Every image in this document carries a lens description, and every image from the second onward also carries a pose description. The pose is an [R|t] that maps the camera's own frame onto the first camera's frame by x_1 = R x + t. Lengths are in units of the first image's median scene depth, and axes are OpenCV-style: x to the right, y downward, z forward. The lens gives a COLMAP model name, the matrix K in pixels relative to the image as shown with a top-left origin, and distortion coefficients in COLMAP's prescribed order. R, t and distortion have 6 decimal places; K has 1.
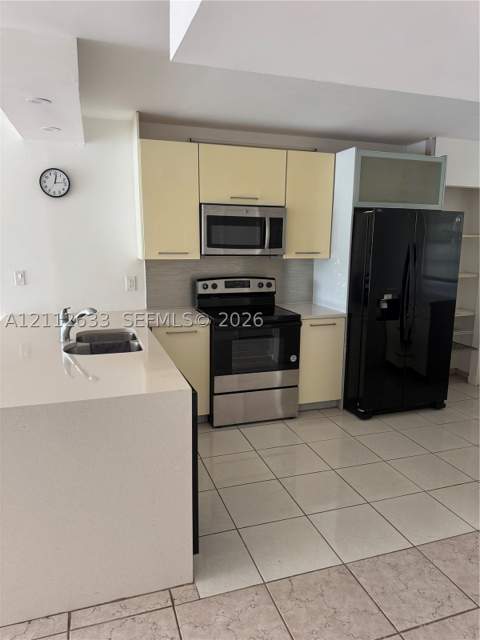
lens RADIAL K [[452.9, 0, 238.7], [0, 452.9, 321.0], [0, 0, 1]] dist [0.003514, -0.007826]
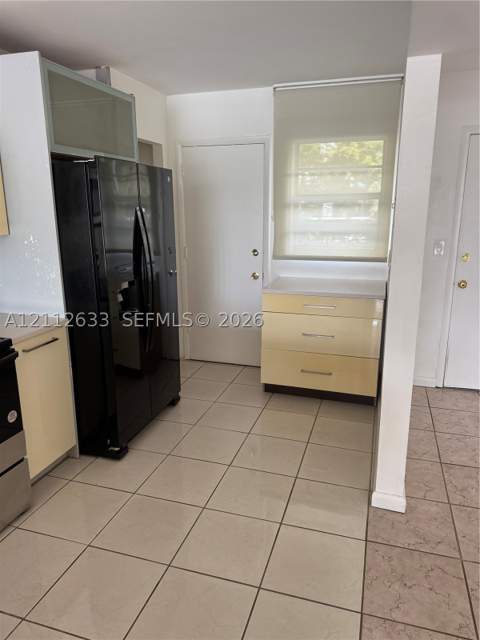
lens RADIAL K [[452.9, 0, 241.2], [0, 452.9, 314.0], [0, 0, 1]] dist [0.003514, -0.007826]
pose [[0.573809, -0.203987, 0.793179, -0.135359], [0.152088, 0.978180, 0.141540, -0.078668], [-0.804744, 0.039417, 0.592312, 0.411789]]
